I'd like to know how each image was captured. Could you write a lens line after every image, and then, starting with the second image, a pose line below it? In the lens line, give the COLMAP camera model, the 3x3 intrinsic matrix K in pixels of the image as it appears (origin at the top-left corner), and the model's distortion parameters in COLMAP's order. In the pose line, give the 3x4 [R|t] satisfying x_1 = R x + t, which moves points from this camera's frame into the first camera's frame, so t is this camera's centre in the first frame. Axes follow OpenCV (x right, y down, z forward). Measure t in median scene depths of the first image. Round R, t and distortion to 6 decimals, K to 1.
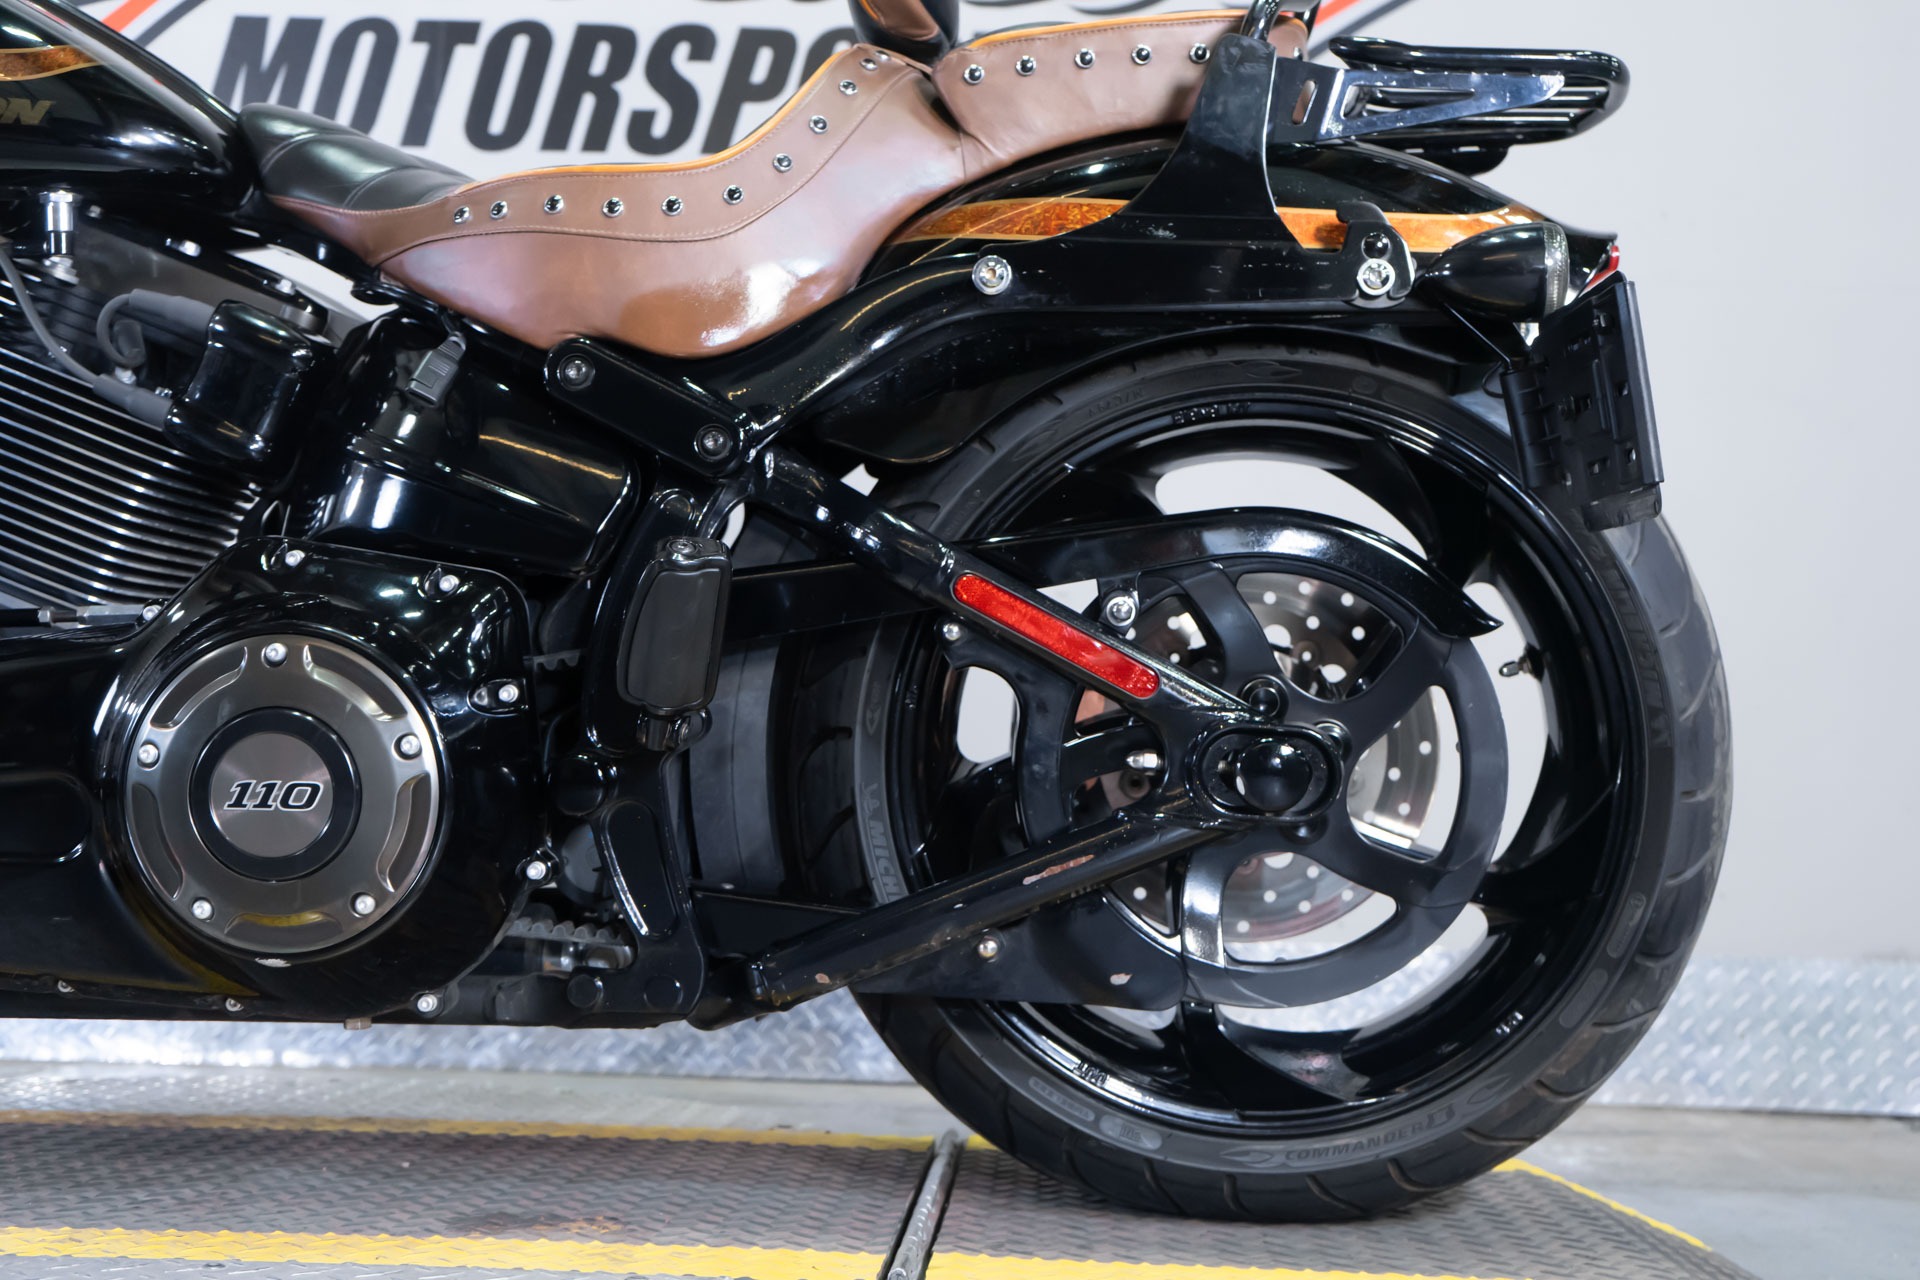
lens RADIAL K [[2188.2, 0, 960.0], [0, 2188.2, 640.0], [0, 0, 1]] dist [-0.001036, 0.043951]
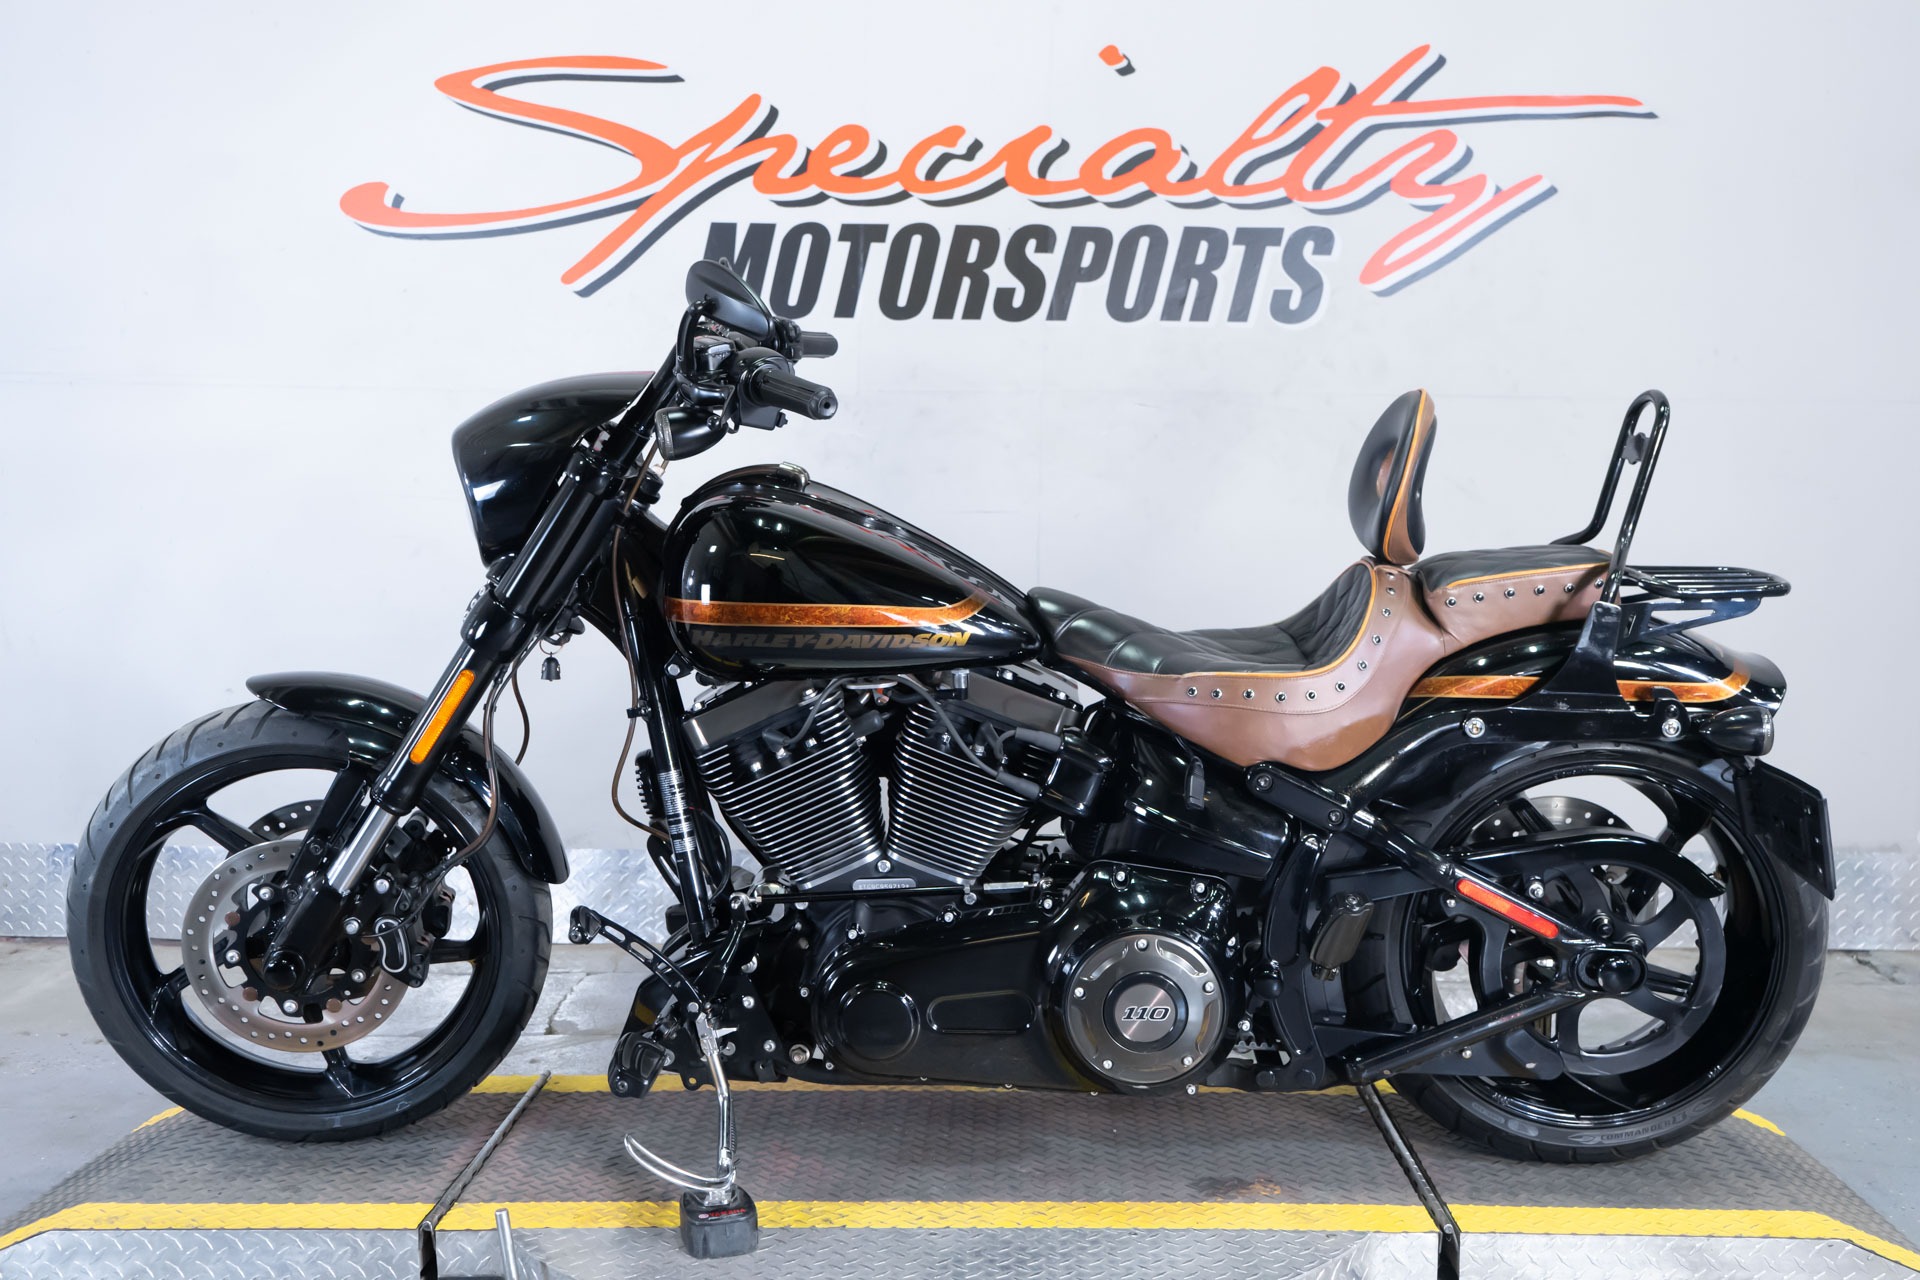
lens RADIAL K [[1967.9, 0, 960.0], [0, 1967.9, 640.0], [0, 0, 1]] dist [-0.000649, 0.025814]
pose [[0.999607, -0.026082, 0.010321, -0.440103], [0.024021, 0.985979, 0.165132, -0.520045], [-0.014484, -0.164819, 0.986217, -0.687241]]
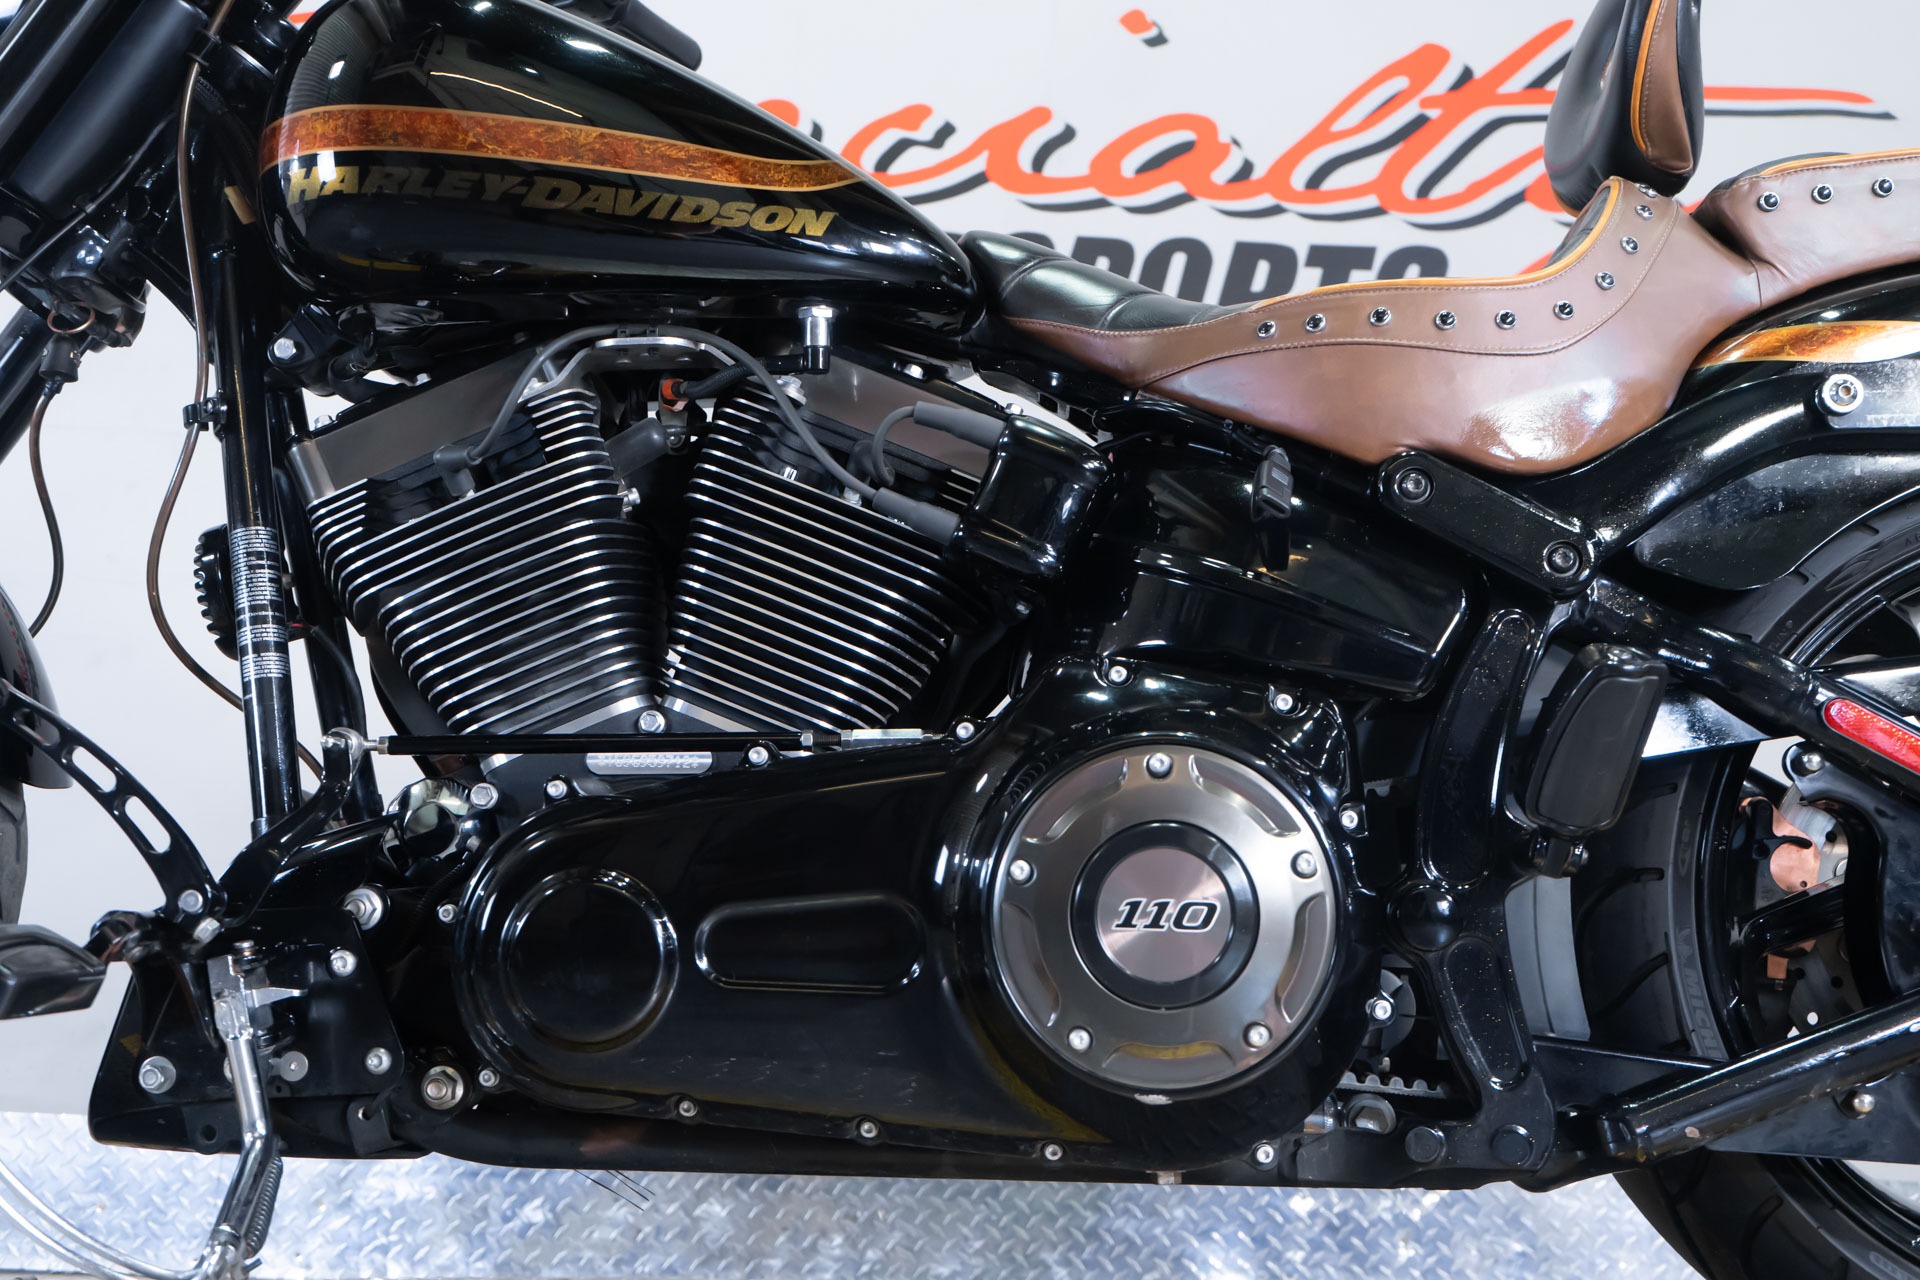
lens RADIAL K [[2188.2, 0, 960.0], [0, 2188.2, 640.0], [0, 0, 1]] dist [-0.001036, 0.043951]
pose [[0.999873, 0.014281, 0.007065, -0.361795], [-0.013323, 0.992591, -0.120768, 0.060429], [-0.008737, 0.120659, 0.992656, 0.053321]]
